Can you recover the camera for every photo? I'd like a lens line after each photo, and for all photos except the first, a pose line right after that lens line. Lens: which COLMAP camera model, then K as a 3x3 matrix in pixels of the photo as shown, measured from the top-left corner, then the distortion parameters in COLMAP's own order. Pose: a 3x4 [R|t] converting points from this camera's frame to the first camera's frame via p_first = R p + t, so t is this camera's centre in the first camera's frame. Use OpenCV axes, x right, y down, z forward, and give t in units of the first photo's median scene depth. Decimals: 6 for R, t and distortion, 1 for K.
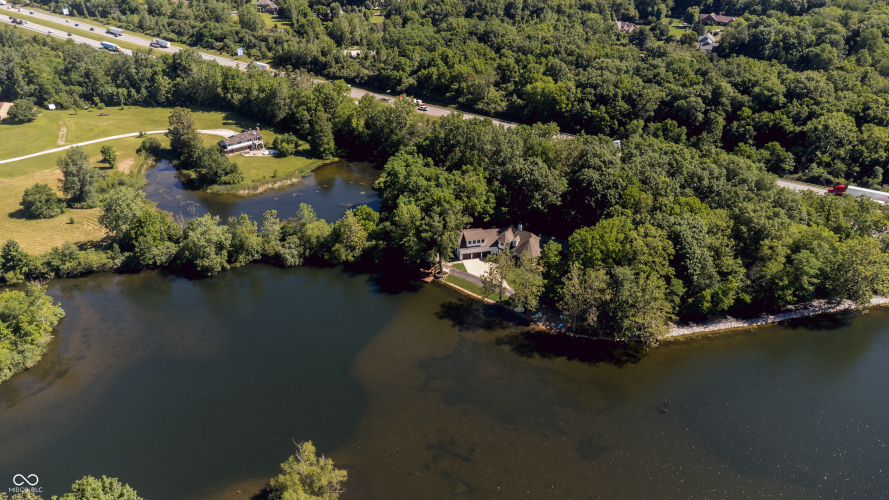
lens RADIAL K [[662.9, 0, 439.0], [0, 662.9, 251.4], [0, 0, 1]] dist [0.009649, 0.073613]
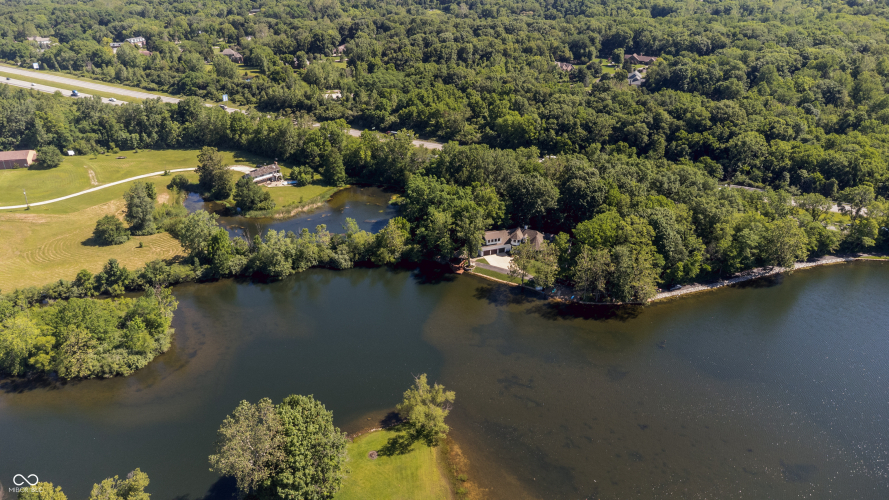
lens RADIAL K [[662.9, 0, 439.0], [0, 662.9, 251.4], [0, 0, 1]] dist [0.009649, 0.073613]
pose [[0.992928, -0.054252, 0.105598, -0.166761], [0.060233, 0.996706, -0.054297, 0.062636], [-0.102304, 0.060273, 0.992925, -0.209610]]
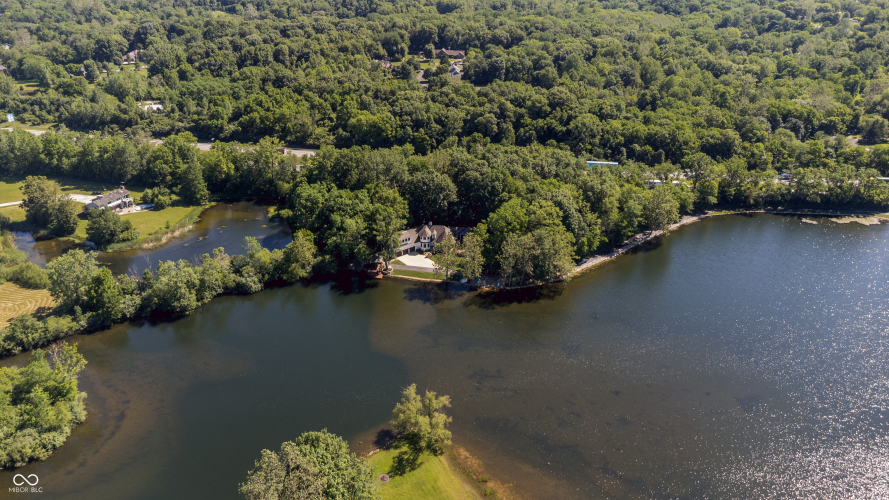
lens RADIAL K [[662.9, 0, 439.0], [0, 662.9, 251.4], [0, 0, 1]] dist [0.009649, 0.073613]
pose [[0.899652, -0.185476, 0.395252, -0.350706], [0.207163, 0.978227, -0.012492, 0.031523], [-0.384329, 0.093120, 0.918488, -0.143223]]
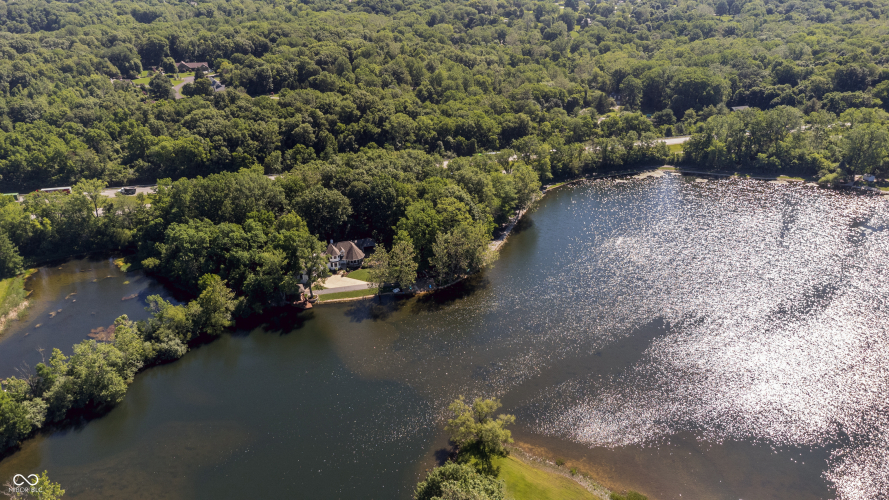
lens RADIAL K [[662.9, 0, 439.0], [0, 662.9, 251.4], [0, 0, 1]] dist [0.009649, 0.073613]
pose [[0.604999, -0.339241, 0.720342, -0.602711], [0.381514, 0.917588, 0.111708, -0.077111], [-0.698873, 0.207237, 0.684565, 0.042833]]
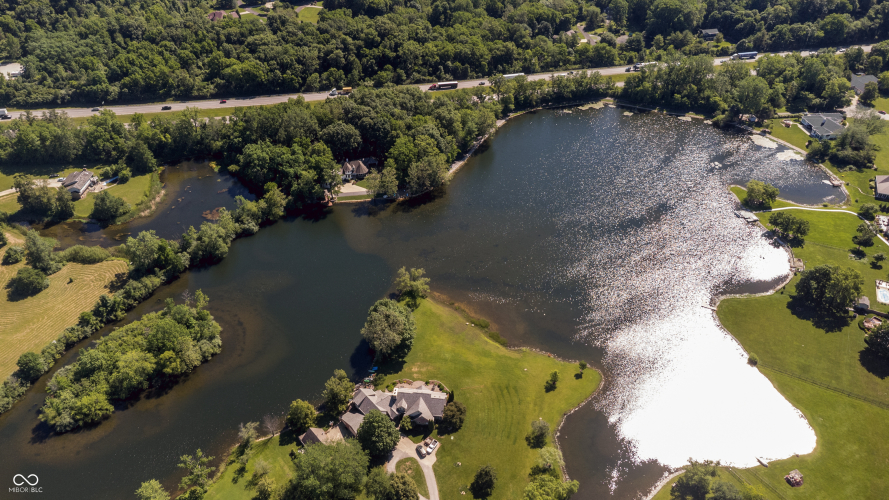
lens RADIAL K [[660.2, 0, 435.9], [0, 660.2, 251.3], [0, 0, 1]] dist [0.046567, 0.000377]
pose [[0.676991, -0.451407, 0.581305, -0.855576], [0.349263, 0.892269, 0.286131, -0.239352], [-0.647842, 0.009320, 0.761718, -0.535993]]
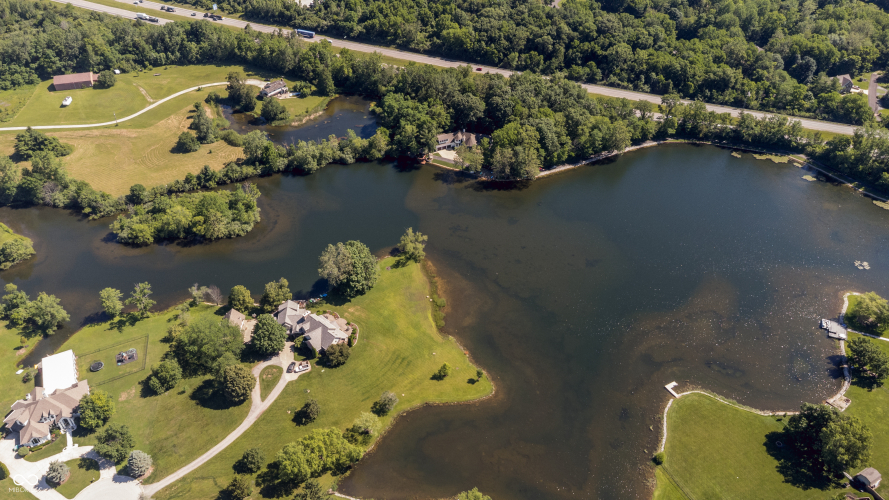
lens RADIAL K [[662.9, 0, 439.0], [0, 662.9, 251.4], [0, 0, 1]] dist [0.009649, 0.073613]
pose [[0.978455, -0.130932, 0.159636, -0.291448], [0.101611, 0.978456, 0.179717, -0.044126], [-0.179727, -0.159625, 0.970679, -0.885207]]
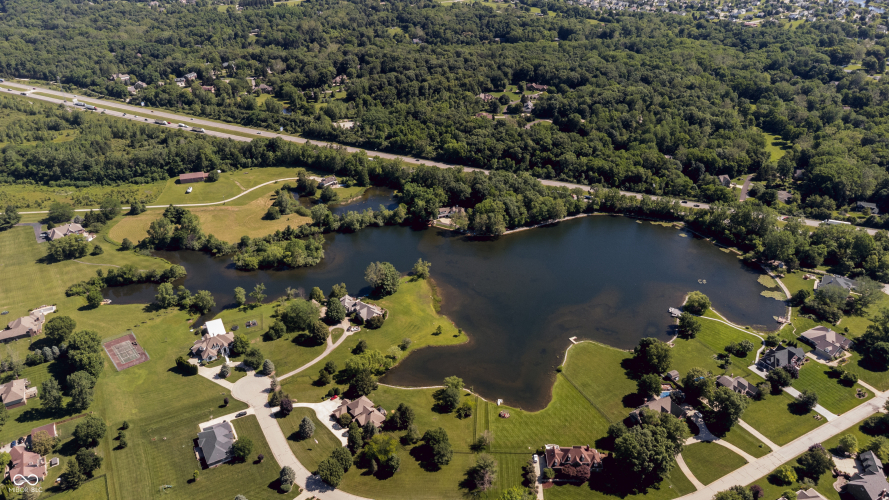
lens RADIAL K [[660.2, 0, 435.9], [0, 660.2, 251.3], [0, 0, 1]] dist [0.046567, 0.000377]
pose [[0.982375, -0.097324, 0.159585, -0.429366], [0.097801, 0.995194, 0.004885, 0.131982], [-0.159293, 0.010809, 0.987172, -1.758725]]
